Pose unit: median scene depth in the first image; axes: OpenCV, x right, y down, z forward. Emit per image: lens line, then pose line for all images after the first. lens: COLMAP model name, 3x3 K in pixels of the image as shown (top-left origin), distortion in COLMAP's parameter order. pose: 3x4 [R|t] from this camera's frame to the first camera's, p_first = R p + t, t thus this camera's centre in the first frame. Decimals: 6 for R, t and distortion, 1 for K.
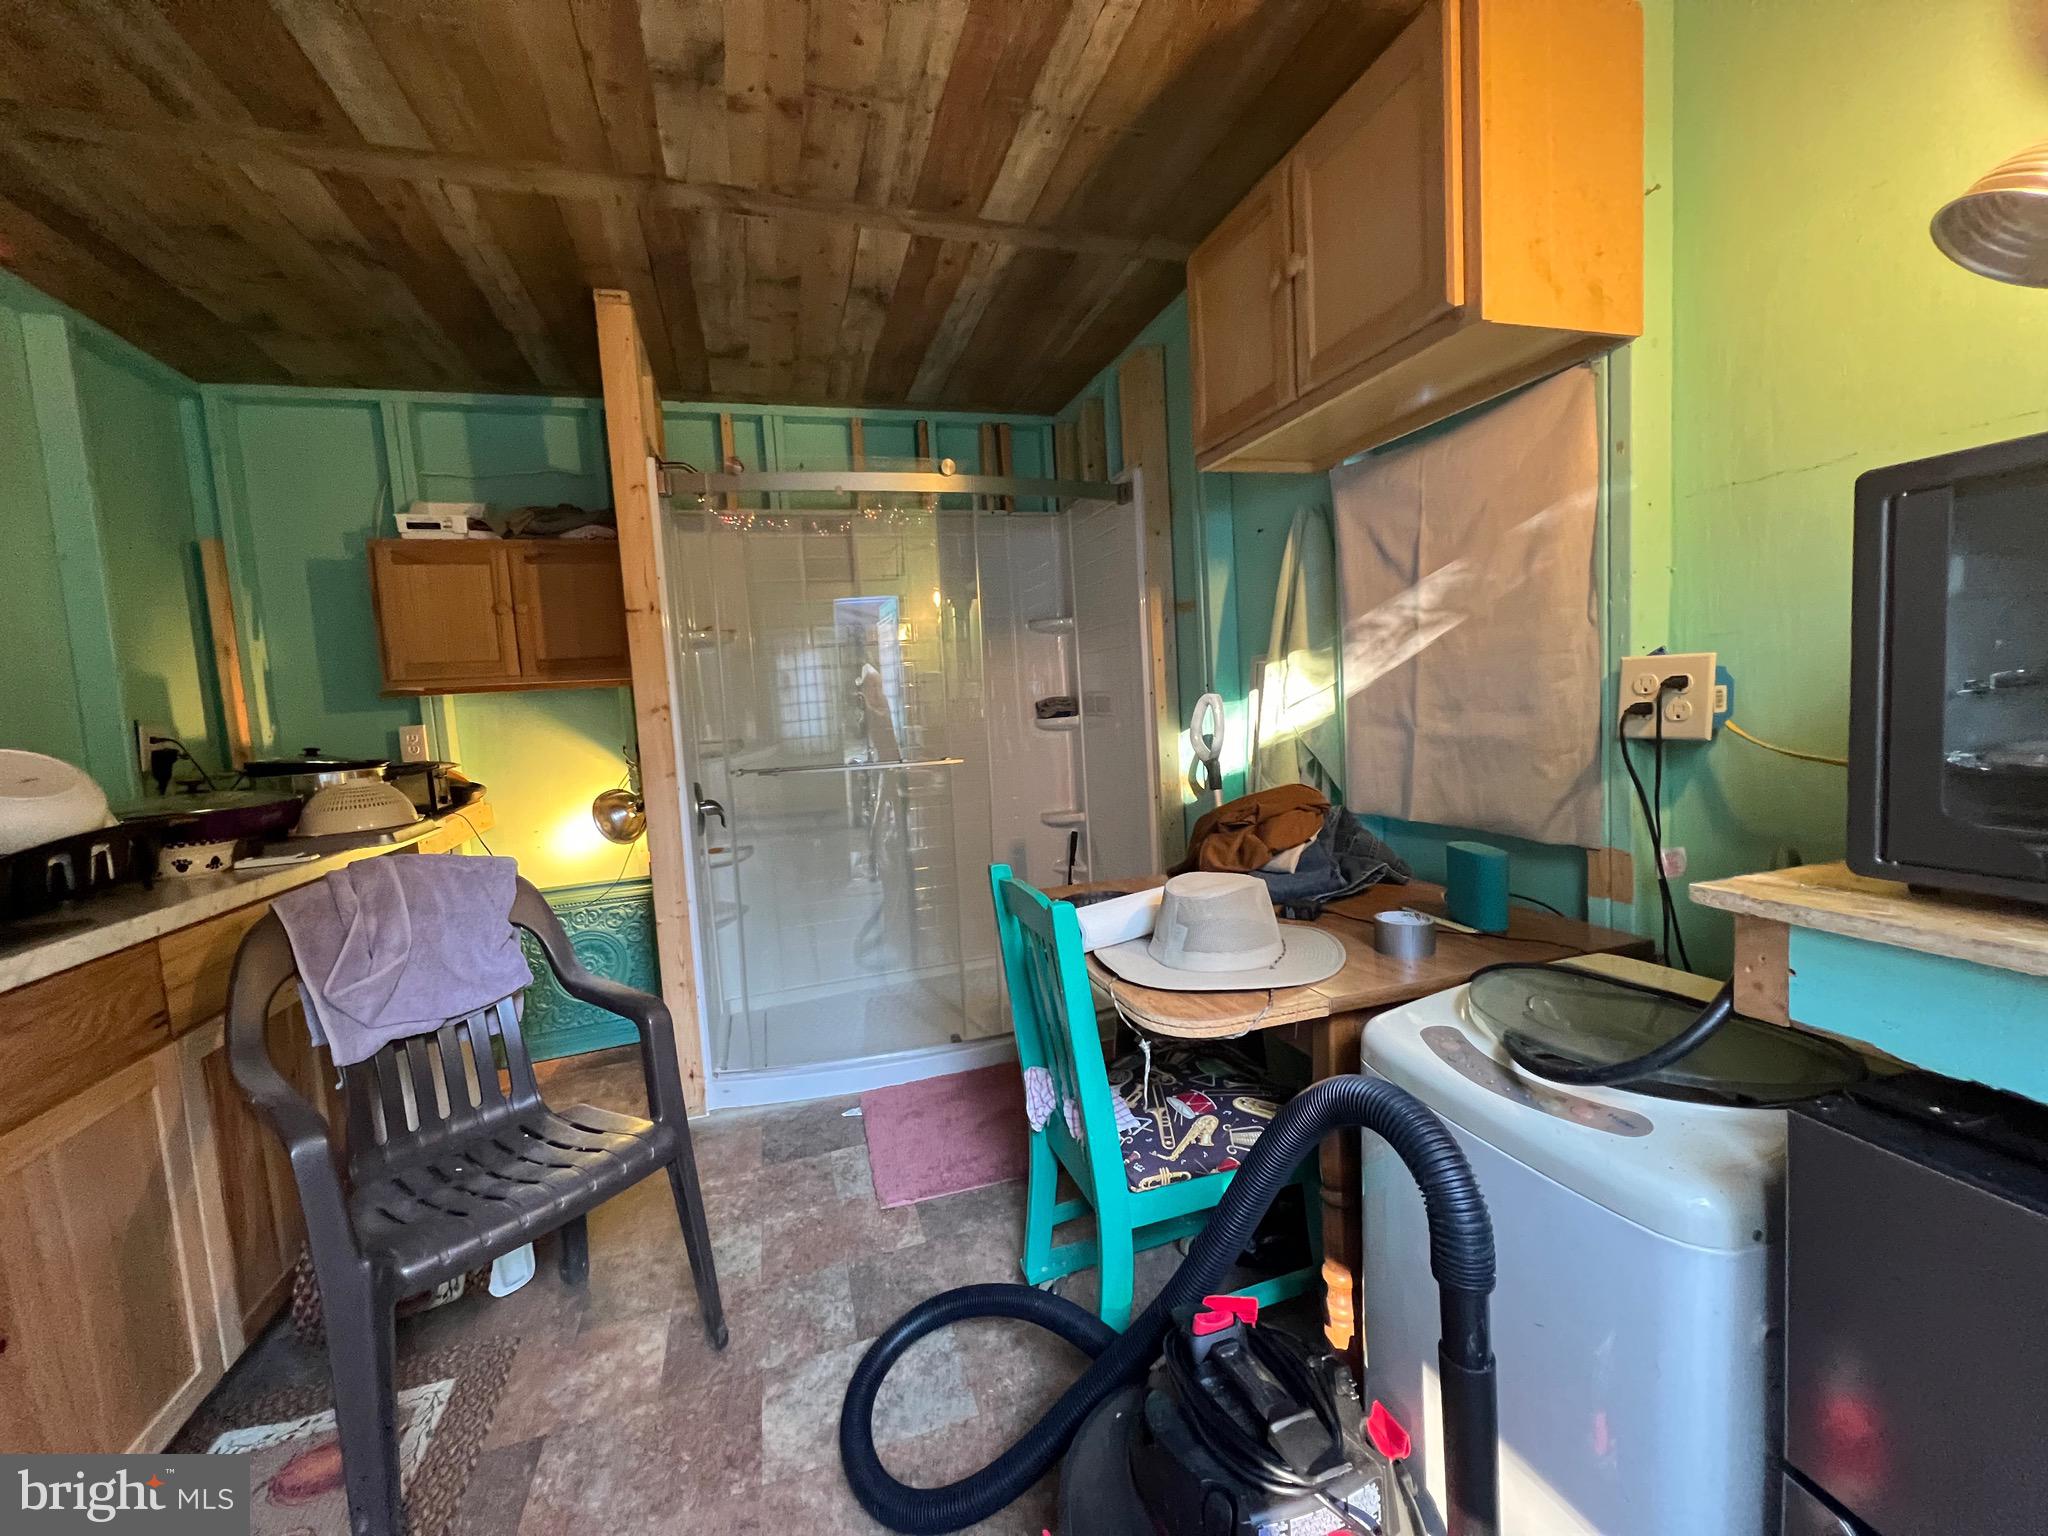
lens RADIAL K [[815.6, 0, 1020.0], [0, 815.6, 761.6], [0, 0, 1]] dist [-0.000838, -0.000165]
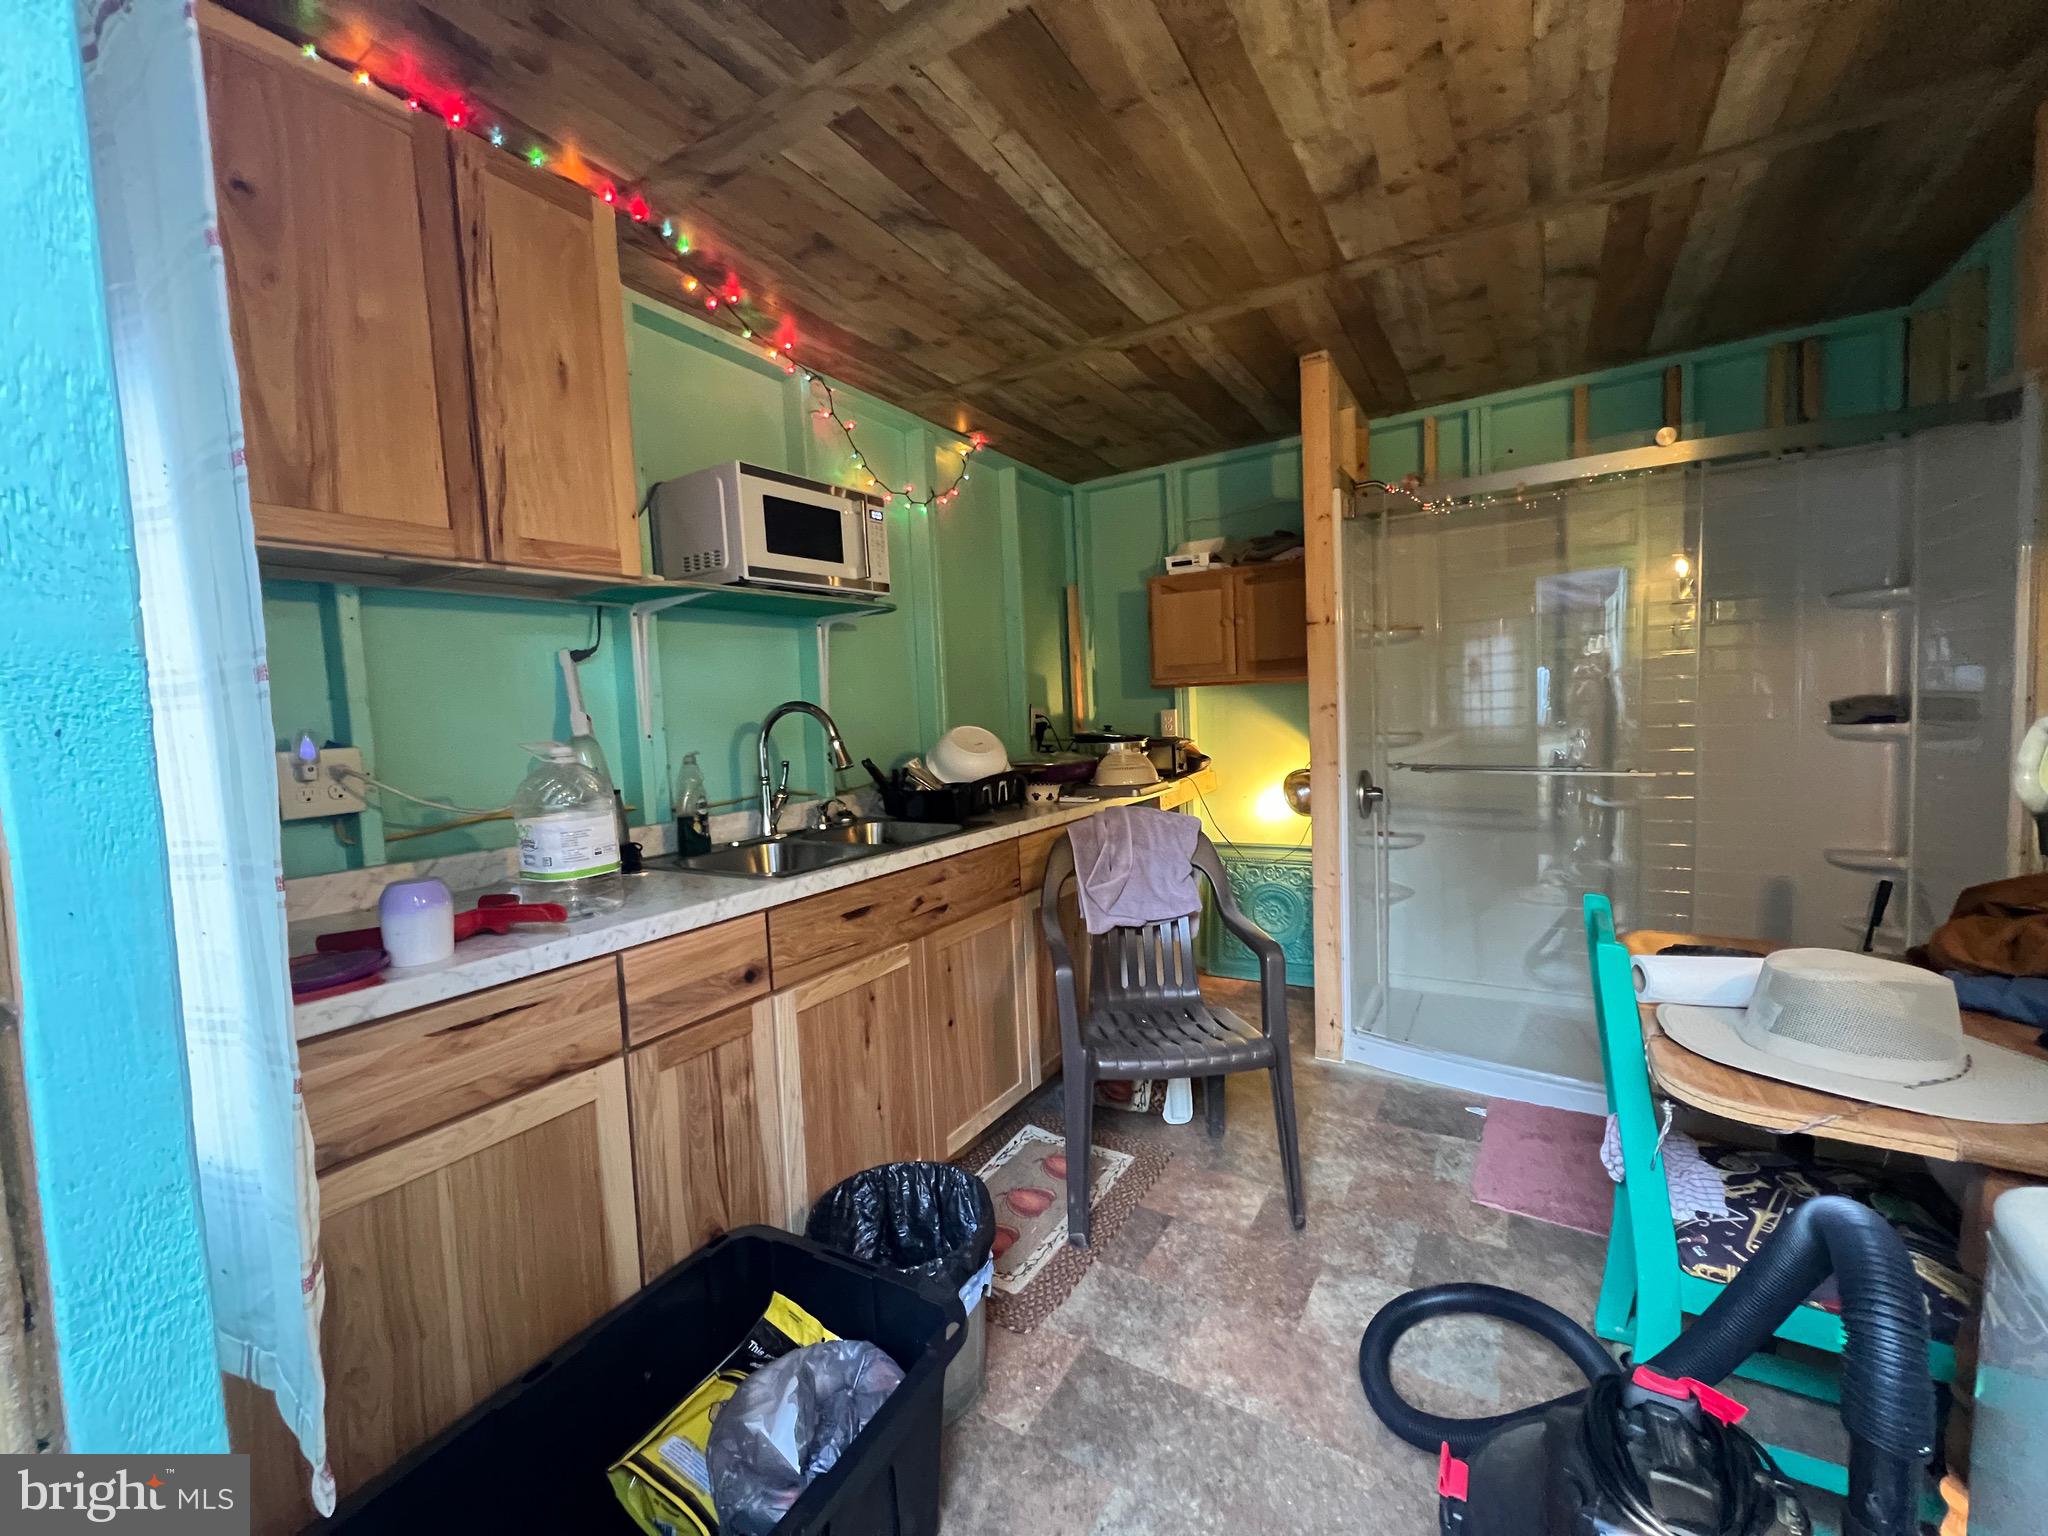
lens RADIAL K [[815.6, 0, 1020.0], [0, 815.6, 761.6], [0, 0, 1]] dist [-0.000838, -0.000165]
pose [[0.647744, 0.081895, -0.757444, 0.187305], [-0.054910, 0.996639, 0.060799, -0.037877], [0.759877, 0.002209, 0.650063, -0.105723]]
